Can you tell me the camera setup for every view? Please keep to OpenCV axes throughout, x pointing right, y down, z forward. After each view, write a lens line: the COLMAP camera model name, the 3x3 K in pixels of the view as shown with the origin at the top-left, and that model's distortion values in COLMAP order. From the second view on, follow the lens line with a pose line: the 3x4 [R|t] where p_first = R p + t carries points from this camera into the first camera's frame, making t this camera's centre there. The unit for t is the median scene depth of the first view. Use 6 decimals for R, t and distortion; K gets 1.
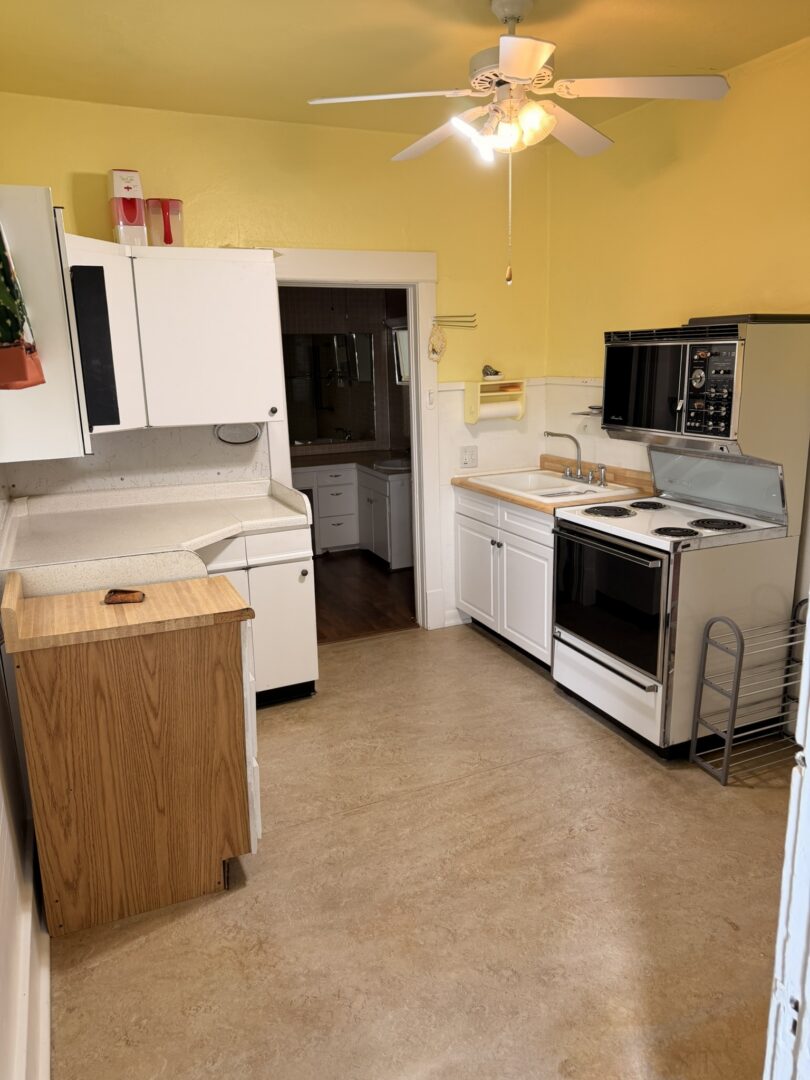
lens RADIAL K [[766.2, 0, 409.5], [0, 766.2, 538.1], [0, 0, 1]] dist [0.043166, -0.056232]
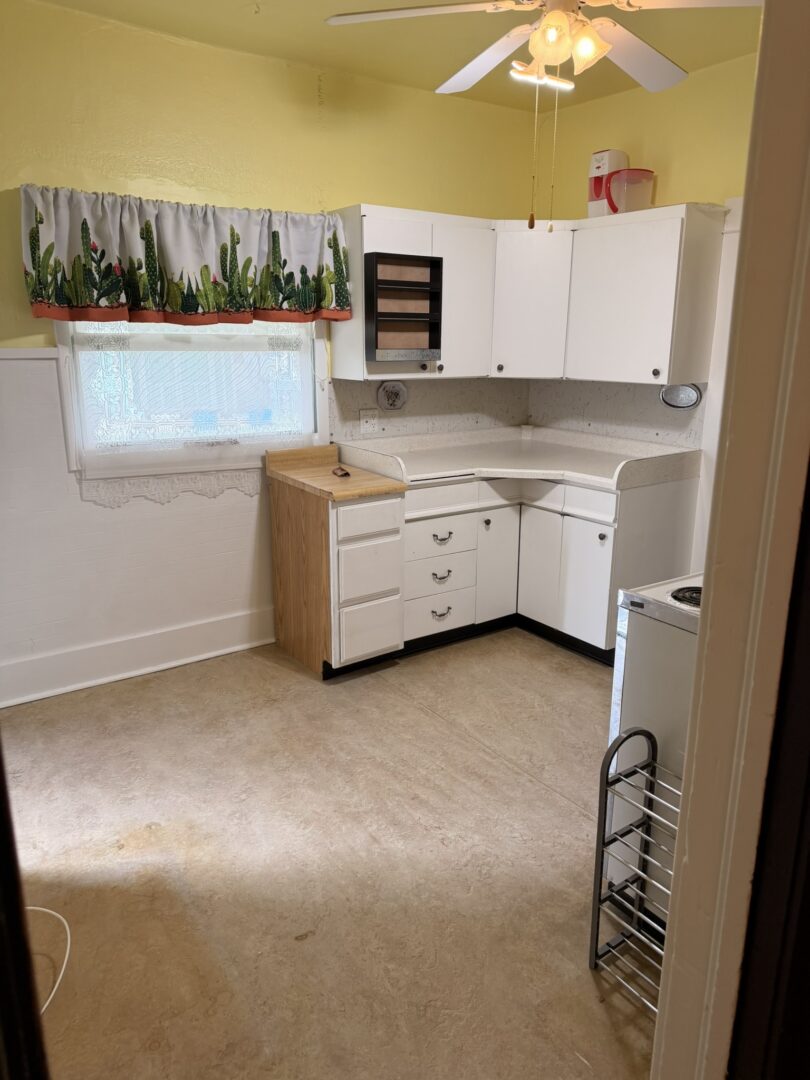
lens RADIAL K [[766.2, 0, 409.6], [0, 766.2, 538.4], [0, 0, 1]] dist [0.043166, -0.056232]
pose [[0.185221, 0.272530, -0.944151, 0.903552], [-0.239109, 0.944399, 0.225694, -0.139999], [0.953163, 0.183951, 0.240086, 0.623831]]
